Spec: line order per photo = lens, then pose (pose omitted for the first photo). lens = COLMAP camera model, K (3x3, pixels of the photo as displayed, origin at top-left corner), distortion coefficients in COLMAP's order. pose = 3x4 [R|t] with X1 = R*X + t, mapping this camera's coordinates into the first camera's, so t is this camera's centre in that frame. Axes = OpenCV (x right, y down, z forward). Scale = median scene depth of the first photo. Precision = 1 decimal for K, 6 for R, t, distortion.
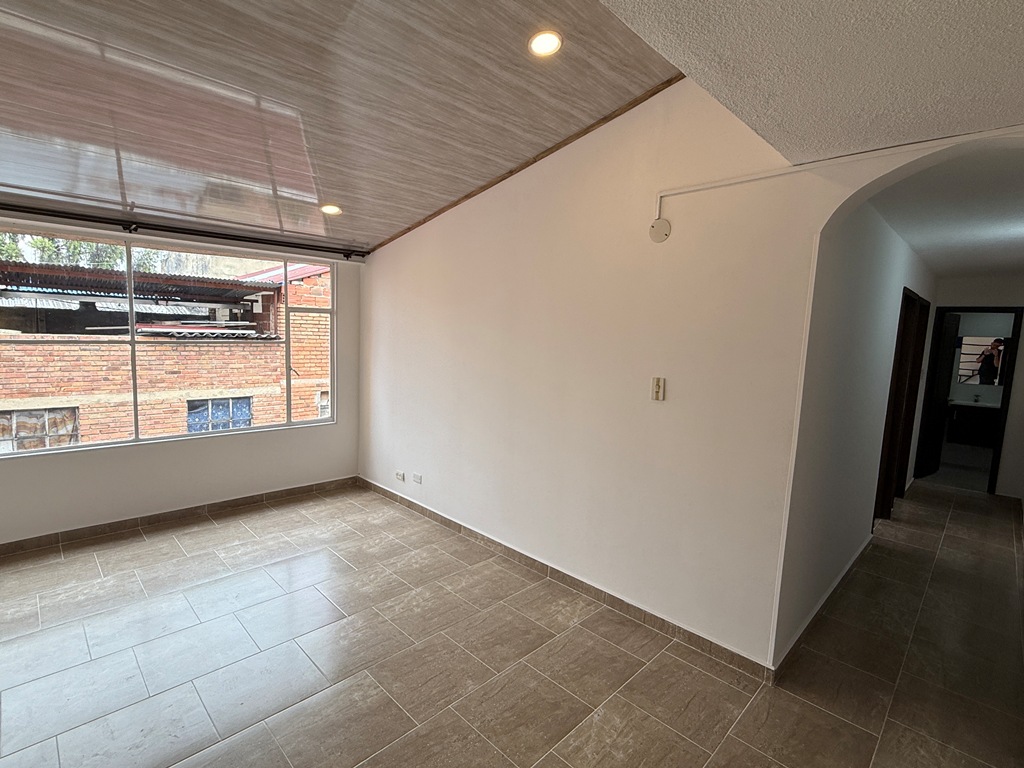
lens RADIAL K [[495.1, 0, 516.0], [0, 495.1, 383.8], [0, 0, 1]] dist [0.000068, 0.000014]
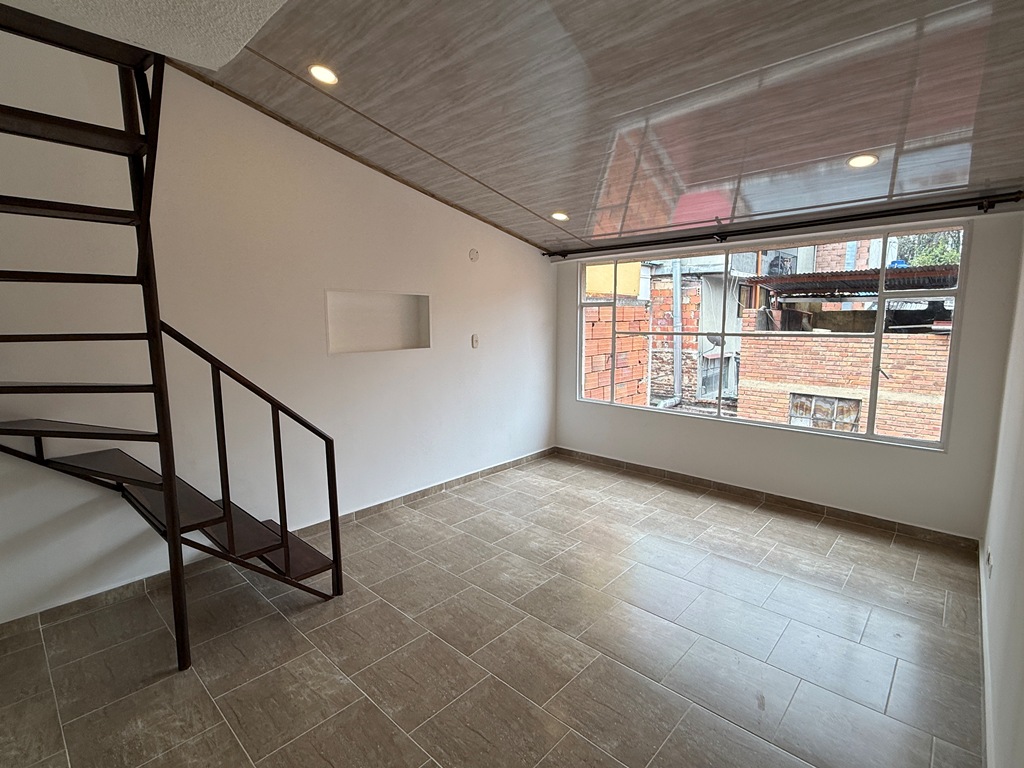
lens RADIAL K [[496.5, 0, 511.3], [0, 496.5, 381.6], [0, 0, 1]] dist [-0.001688, -0.000198]
pose [[0.025750, 0.090789, -0.995537, 0.177392], [-0.101302, 0.990978, 0.087753, -0.010760], [0.994522, 0.098591, 0.034715, 0.201035]]
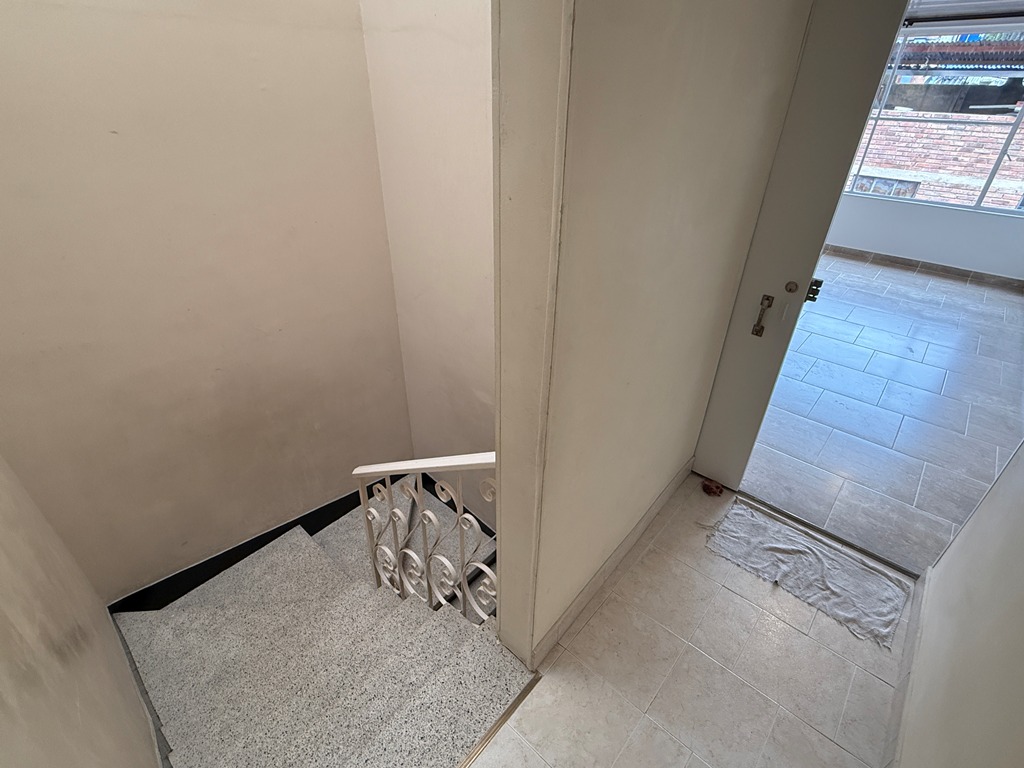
lens RADIAL K [[495.7, 0, 509.1], [0, 495.7, 383.7], [0, 0, 1]] dist [-0.001119, -0.001184]
pose [[0.048675, 0.493518, -0.868373, 0.342336], [-0.115917, 0.866320, 0.485854, 0.003358], [0.992066, 0.077010, 0.099375, -0.059185]]
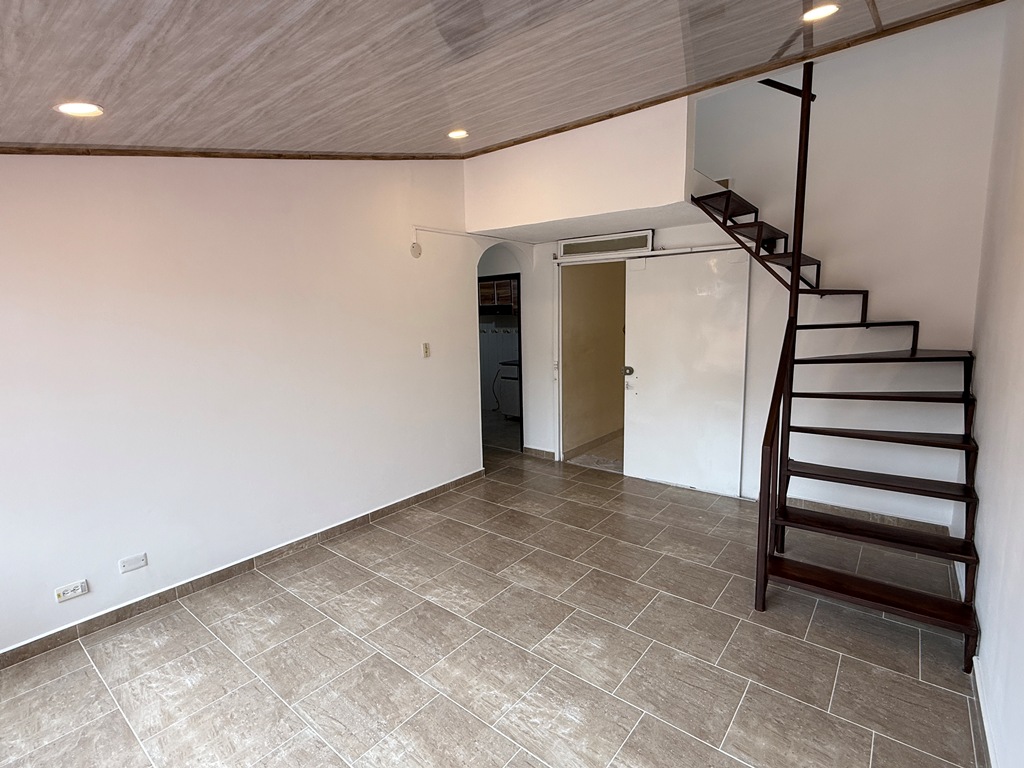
lens RADIAL K [[495.7, 0, 512.1], [0, 495.7, 382.4], [0, 0, 1]] dist [-0.002491, -0.000538]
pose [[-0.099350, -0.174100, 0.979703, -0.423392], [0.123308, 0.974831, 0.185739, -0.048136], [-0.987383, 0.139259, -0.075382, 0.272221]]
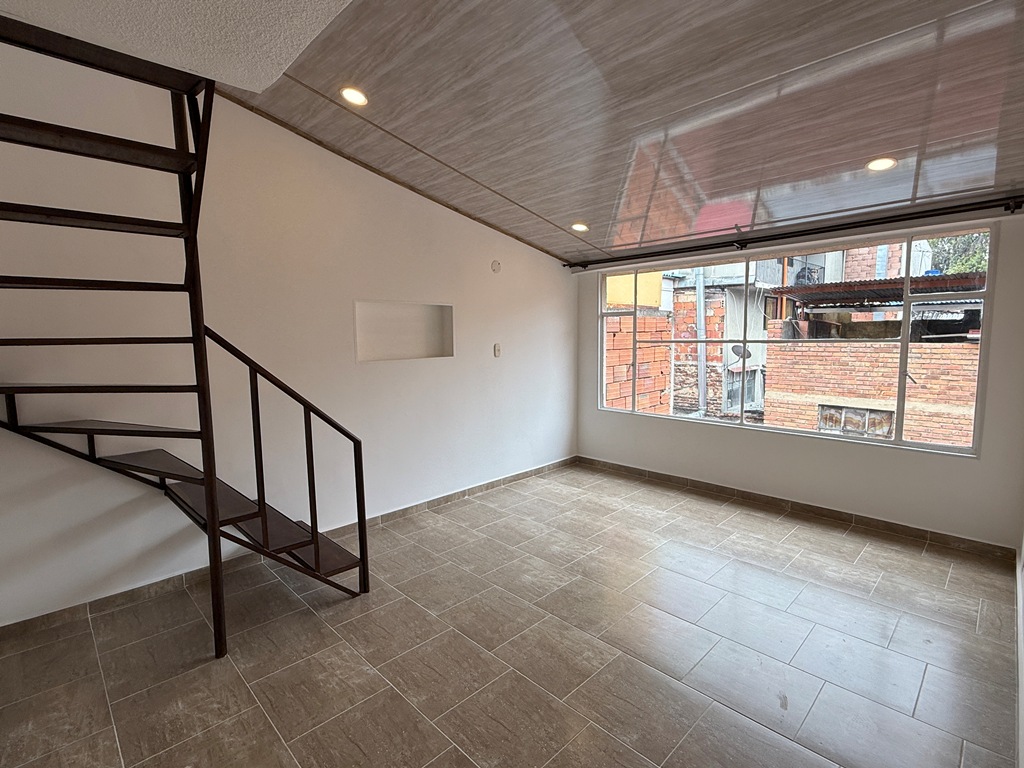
lens RADIAL K [[495.7, 0, 509.1], [0, 495.7, 383.7], [0, 0, 1]] dist [-0.001119, -0.001184]
pose [[-0.024081, 0.063863, -0.997668, 0.186794], [-0.094816, 0.993313, 0.065873, -0.003428], [0.995204, 0.096181, -0.017865, 0.202912]]
